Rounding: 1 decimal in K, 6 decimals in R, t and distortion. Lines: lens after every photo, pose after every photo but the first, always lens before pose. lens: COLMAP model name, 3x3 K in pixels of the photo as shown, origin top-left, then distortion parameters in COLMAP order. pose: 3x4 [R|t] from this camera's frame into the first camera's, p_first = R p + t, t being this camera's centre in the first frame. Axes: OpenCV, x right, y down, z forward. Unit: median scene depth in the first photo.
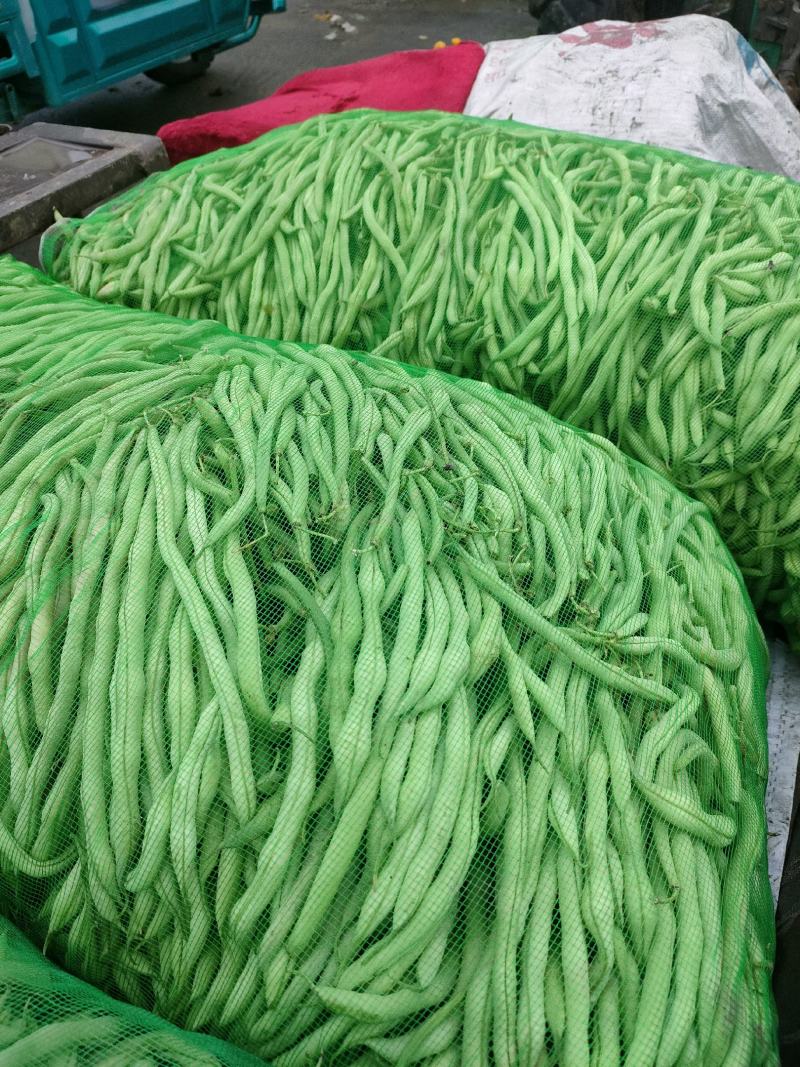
lens RADIAL K [[800.9, 0, 403.0], [0, 800.9, 532.8], [0, 0, 1]] dist [0.040502, -0.040631]
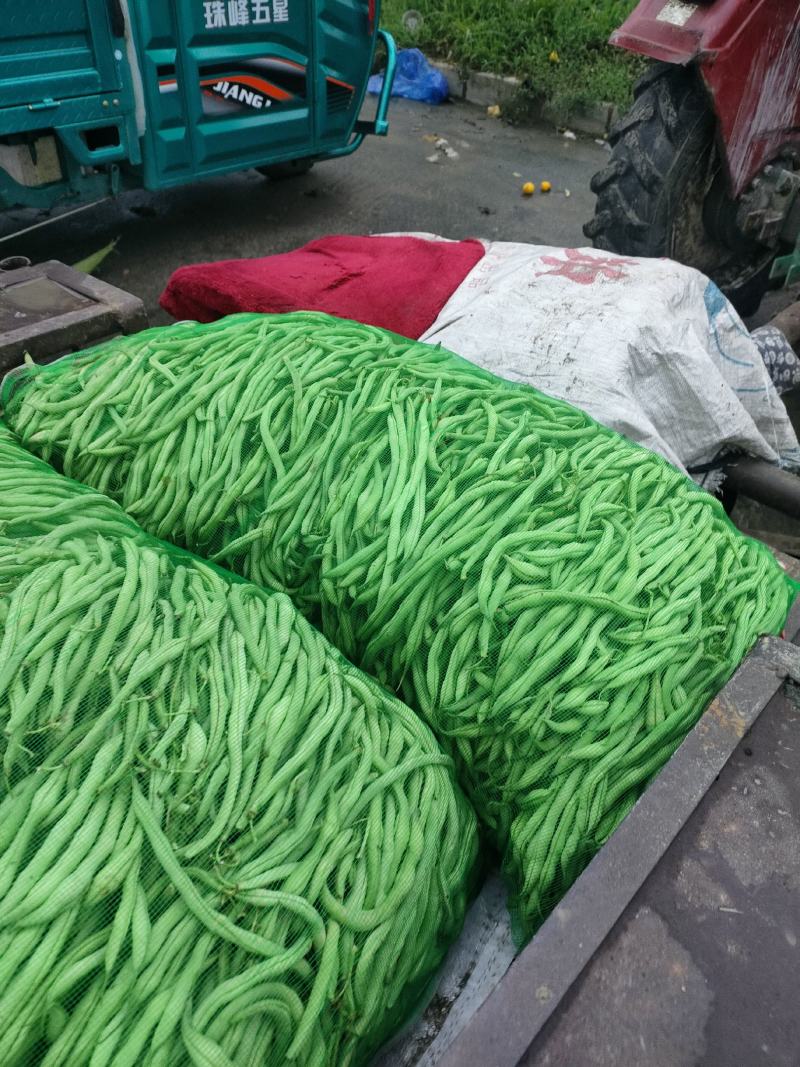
lens RADIAL K [[811.6, 0, 394.8], [0, 811.6, 533.9], [0, 0, 1]] dist [0.065065, -0.092092]
pose [[0.975992, 0.203063, -0.078774, 0.278925], [-0.209496, 0.974156, -0.084442, -0.189061], [0.059591, 0.098918, 0.993310, -0.138765]]
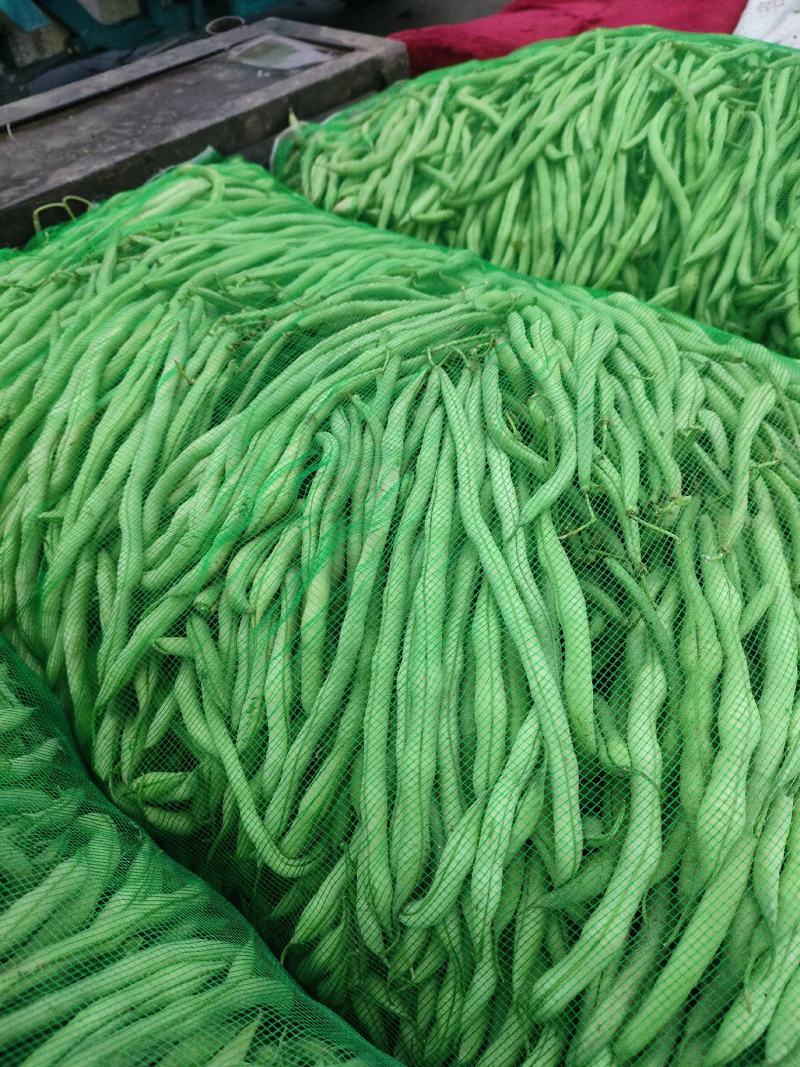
lens RADIAL K [[811.4, 0, 402.5], [0, 811.4, 531.9], [0, 0, 1]] dist [0.046716, -0.077785]
pose [[0.981700, 0.148953, -0.118649, -0.150497], [-0.142288, 0.987828, 0.062843, -0.006043], [0.126566, -0.044811, 0.990946, 0.089276]]
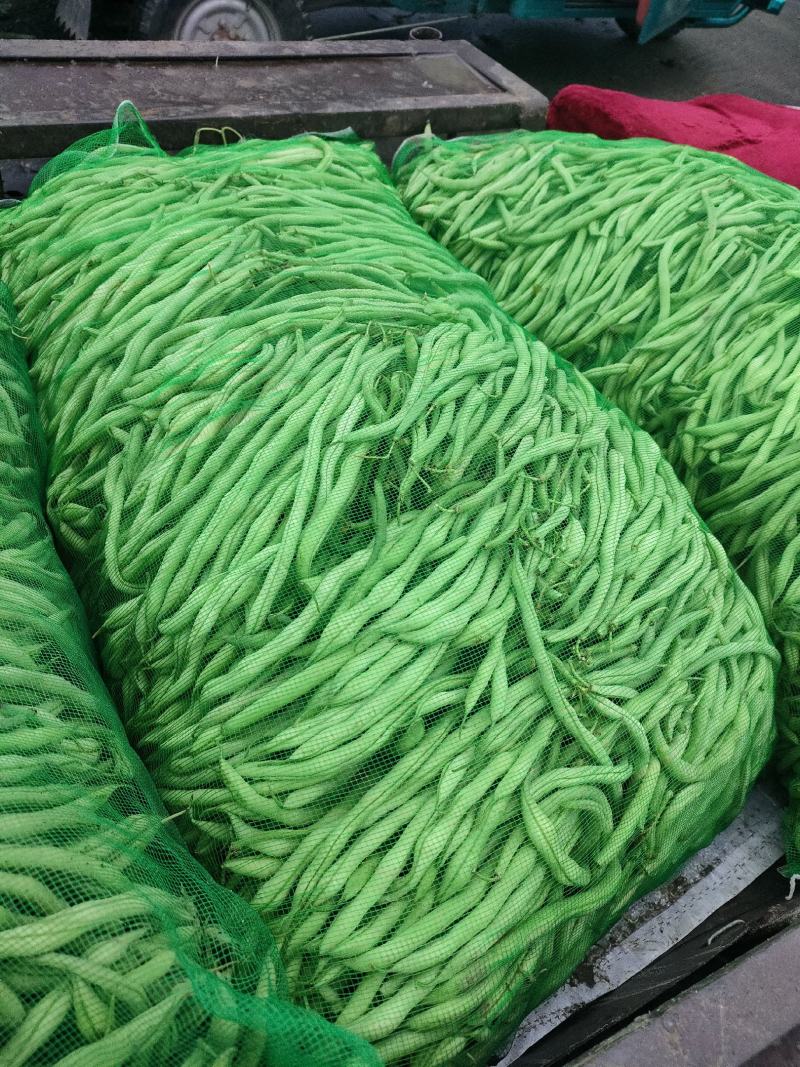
lens RADIAL K [[797.8, 0, 400.8], [0, 797.8, 531.4], [0, 0, 1]] dist [0.056087, -0.083279]
pose [[0.820759, 0.526489, -0.221727, 0.103853], [-0.513810, 0.849981, 0.116324, -0.032092], [0.249708, 0.018451, 0.968145, -0.104014]]
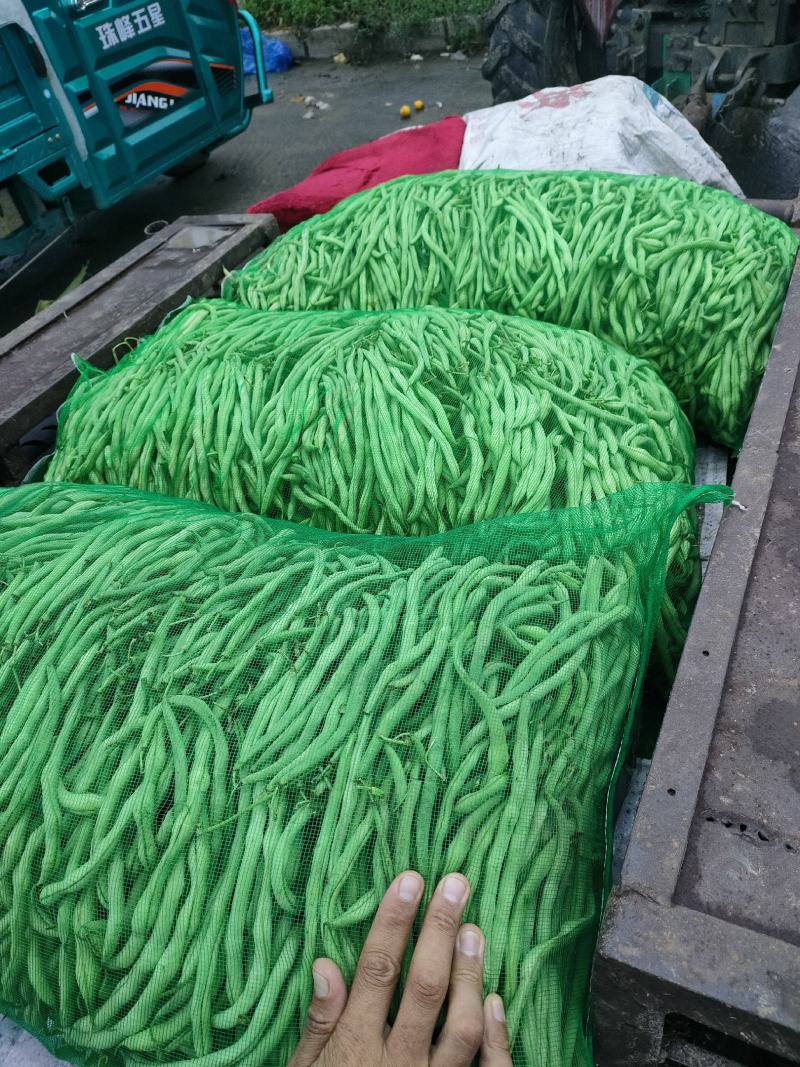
lens RADIAL K [[798.3, 0, 404.3], [0, 798.3, 531.5], [0, 0, 1]] dist [0.063291, -0.076945]
pose [[0.989435, -0.144635, -0.009925, -0.167668], [0.143900, 0.988114, -0.054063, 0.296983], [0.017627, 0.052064, 0.998488, -0.648908]]
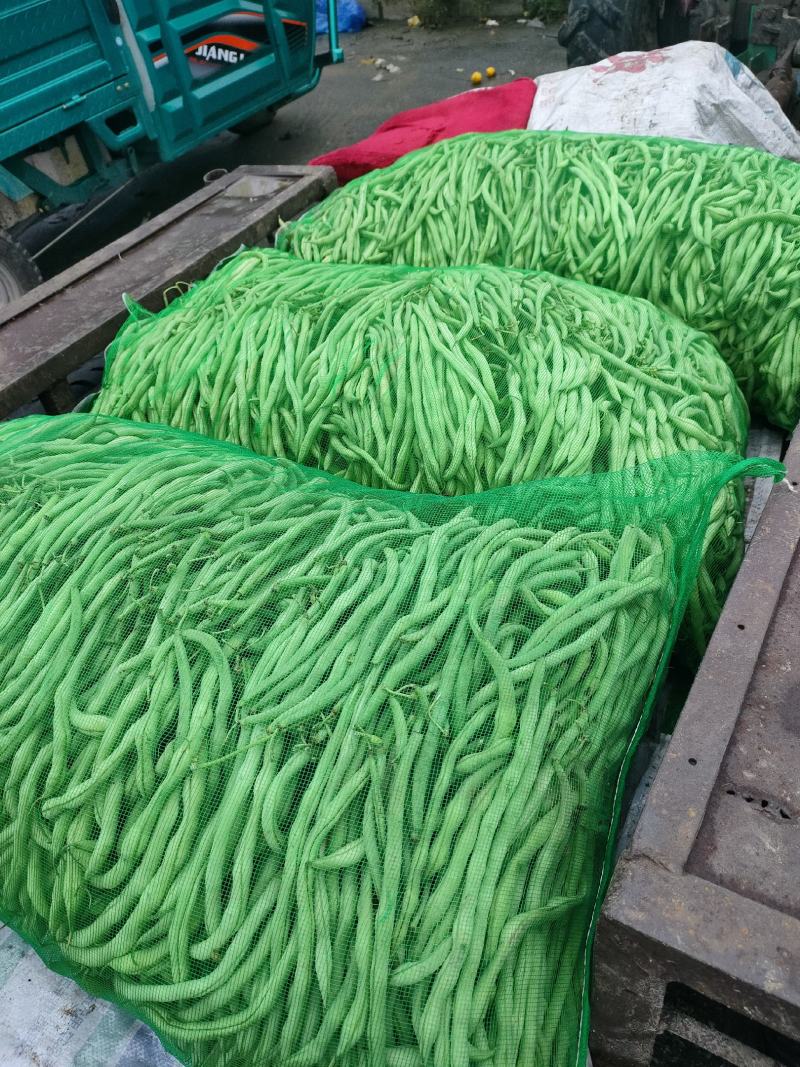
lens RADIAL K [[798.3, 0, 404.3], [0, 798.3, 531.5], [0, 0, 1]] dist [0.063291, -0.076945]
pose [[0.995357, -0.072774, -0.062994, -0.162292], [0.070941, 0.997003, -0.030852, 0.326447], [0.065051, 0.026240, 0.997537, -0.631491]]
